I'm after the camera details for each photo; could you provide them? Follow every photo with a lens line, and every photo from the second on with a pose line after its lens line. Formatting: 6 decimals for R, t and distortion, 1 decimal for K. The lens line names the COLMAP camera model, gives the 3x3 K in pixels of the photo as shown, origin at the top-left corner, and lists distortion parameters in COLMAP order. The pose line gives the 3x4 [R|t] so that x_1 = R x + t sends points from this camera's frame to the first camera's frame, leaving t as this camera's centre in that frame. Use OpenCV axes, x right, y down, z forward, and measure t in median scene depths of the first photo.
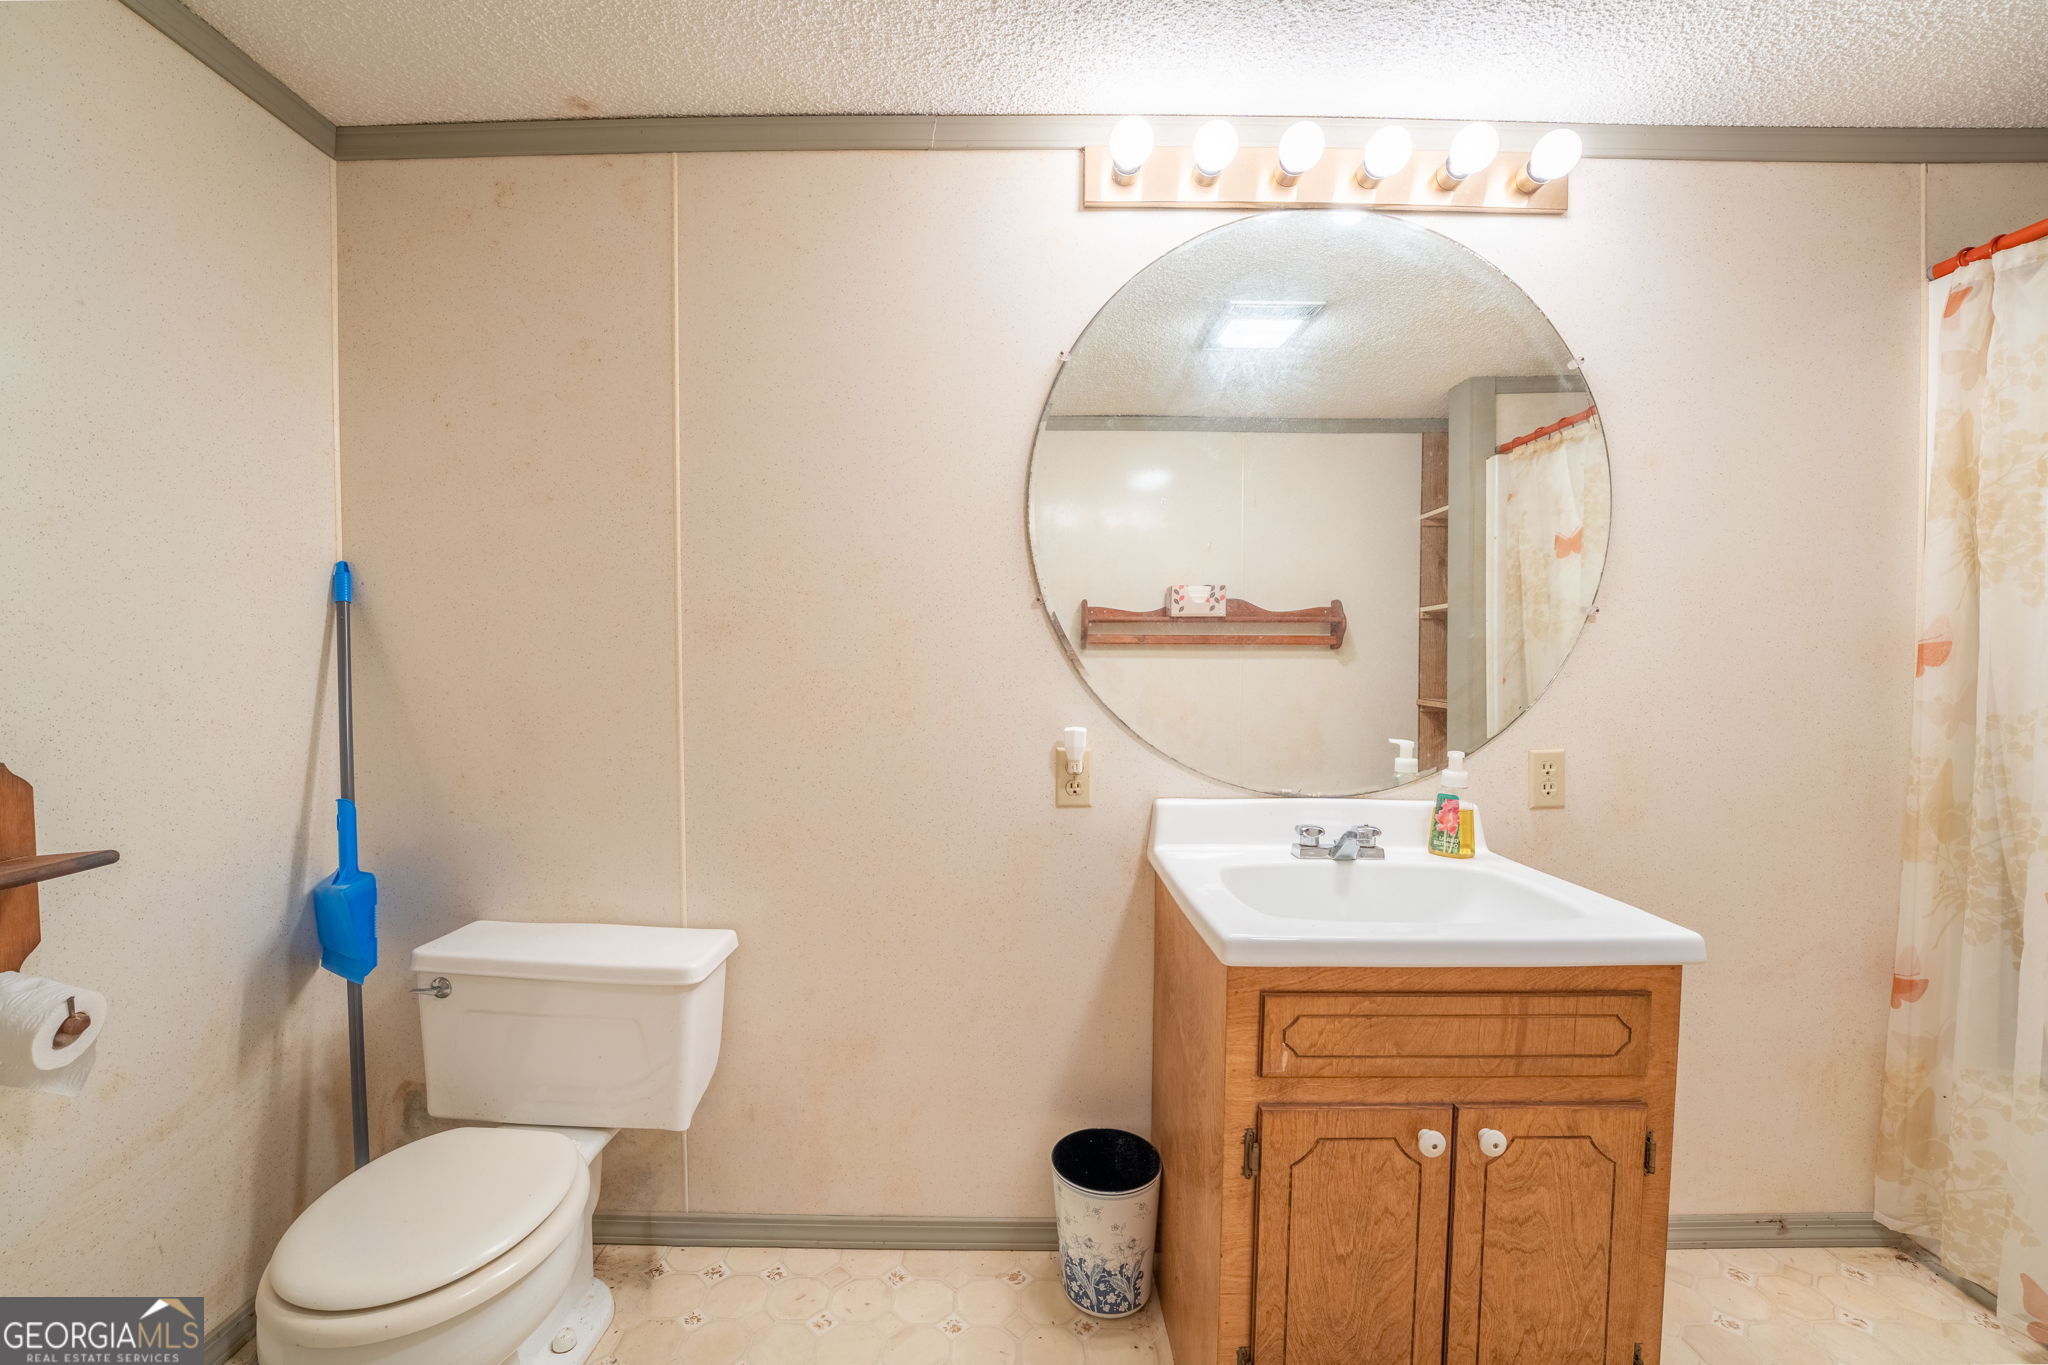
lens RADIAL K [[855.4, 0, 1024.0], [0, 855.4, 686.7], [0, 0, 1]] dist [-0.028748, 0.005420]
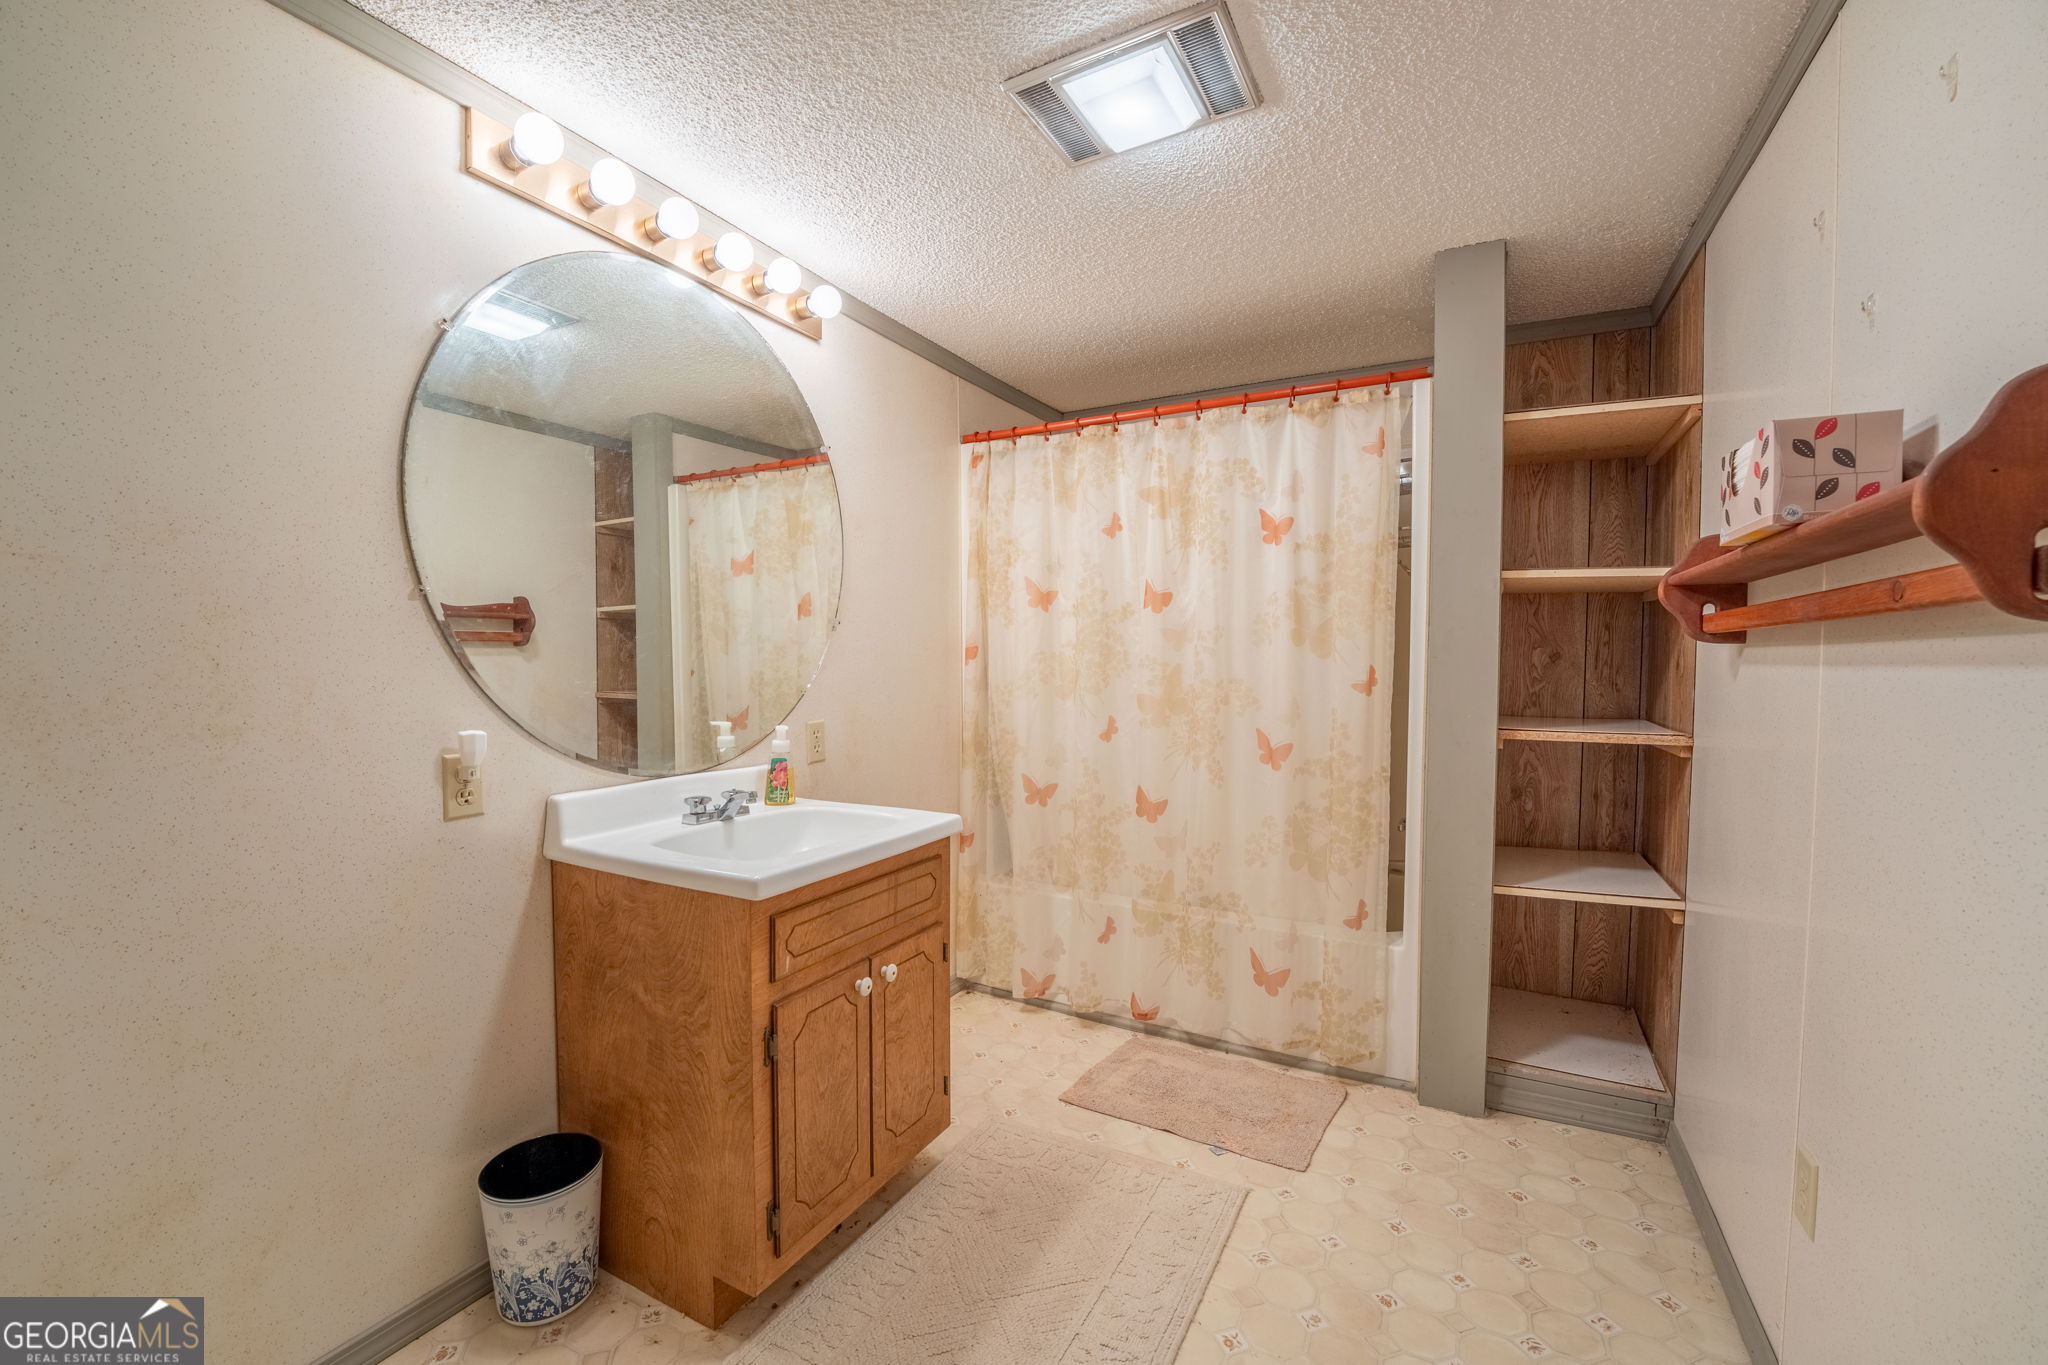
lens RADIAL K [[855.4, 0, 1007.4], [0, 855.4, 684.3], [0, 0, 1]] dist [-0.028748, 0.005420]
pose [[0.469186, -0.030502, 0.882572, -0.502849], [0.028211, 0.999411, 0.019543, -0.004465], [-0.882648, 0.015729, 0.469770, 0.056568]]
